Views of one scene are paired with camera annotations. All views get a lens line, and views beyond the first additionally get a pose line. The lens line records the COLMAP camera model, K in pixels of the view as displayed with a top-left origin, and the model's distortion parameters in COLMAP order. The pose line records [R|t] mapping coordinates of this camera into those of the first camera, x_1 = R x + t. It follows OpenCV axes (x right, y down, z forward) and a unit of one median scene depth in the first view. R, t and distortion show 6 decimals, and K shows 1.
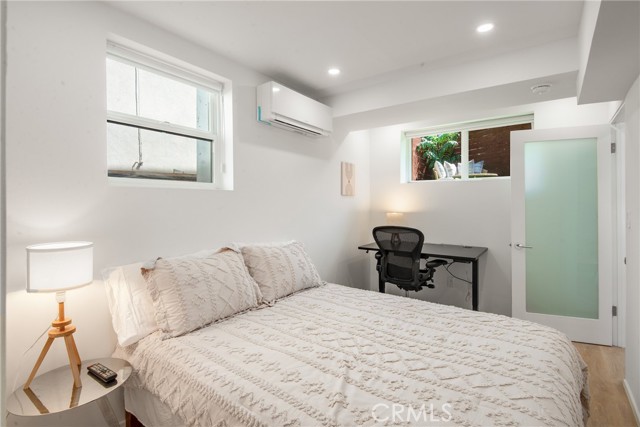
lens RADIAL K [[309.8, 0, 320.8], [0, 309.8, 210.3], [0, 0, 1]] dist [0.000654, -0.000024]
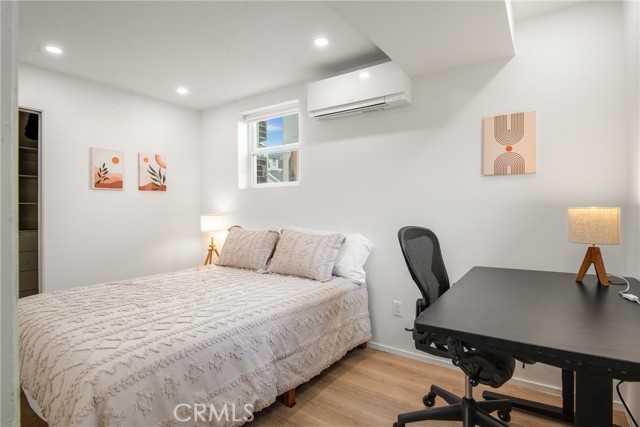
lens RADIAL K [[331.3, 0, 319.9], [0, 331.3, 211.2], [0, 0, 1]] dist [0.005018, -0.004884]
pose [[0.040625, 0.012453, -0.999097, 0.830580], [-0.009732, 0.999880, 0.012067, 0.018039], [0.999127, 0.009233, 0.040742, 0.802188]]
